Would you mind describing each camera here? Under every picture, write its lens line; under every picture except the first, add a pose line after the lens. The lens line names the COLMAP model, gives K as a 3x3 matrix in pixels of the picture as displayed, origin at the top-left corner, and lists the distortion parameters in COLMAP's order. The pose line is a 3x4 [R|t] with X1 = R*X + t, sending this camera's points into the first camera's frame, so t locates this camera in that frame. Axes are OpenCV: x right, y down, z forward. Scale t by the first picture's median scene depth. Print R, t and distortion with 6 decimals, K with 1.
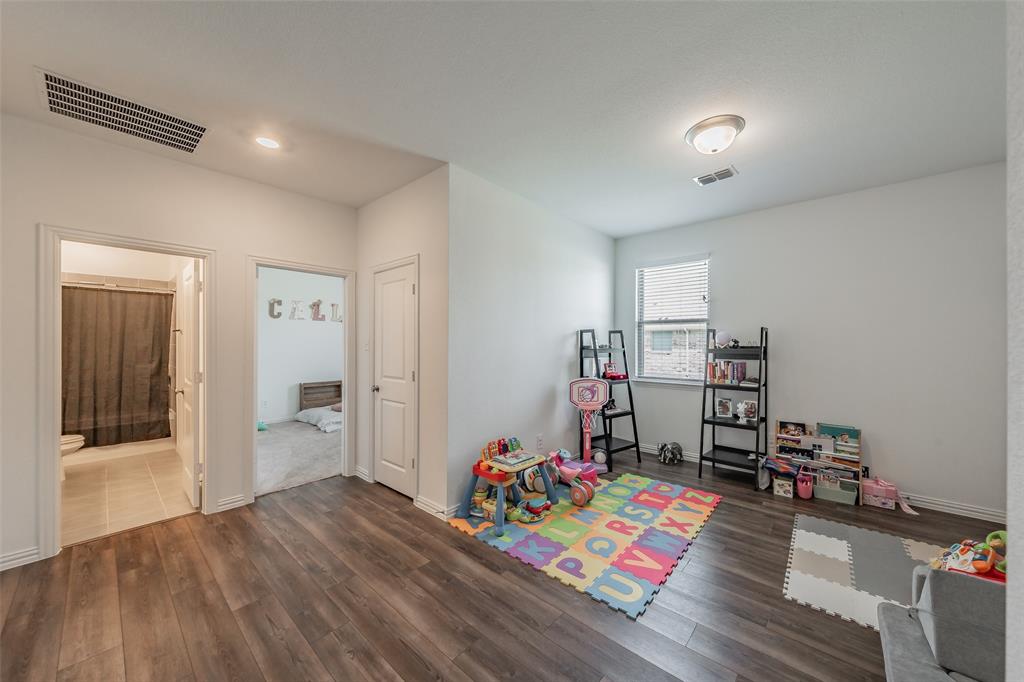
lens RADIAL K [[357.4, 0, 537.2], [0, 357.4, 345.3], [0, 0, 1]] dist [-0.002002, 0.000741]
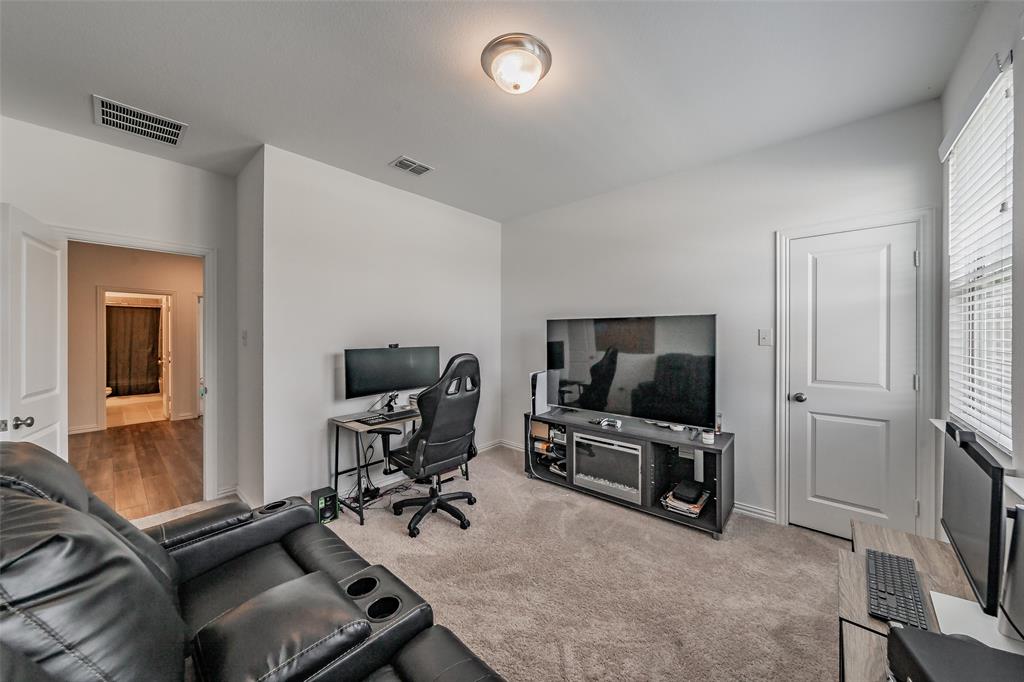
lens RADIAL K [[357.4, 0, 517.3], [0, 357.4, 338.5], [0, 0, 1]] dist [-0.002002, 0.000741]
pose [[0.999439, -0.001483, -0.033457, 0.772821], [0.001523, 0.999998, 0.001156, 0.002121], [0.033455, -0.001206, 0.999439, -0.674839]]
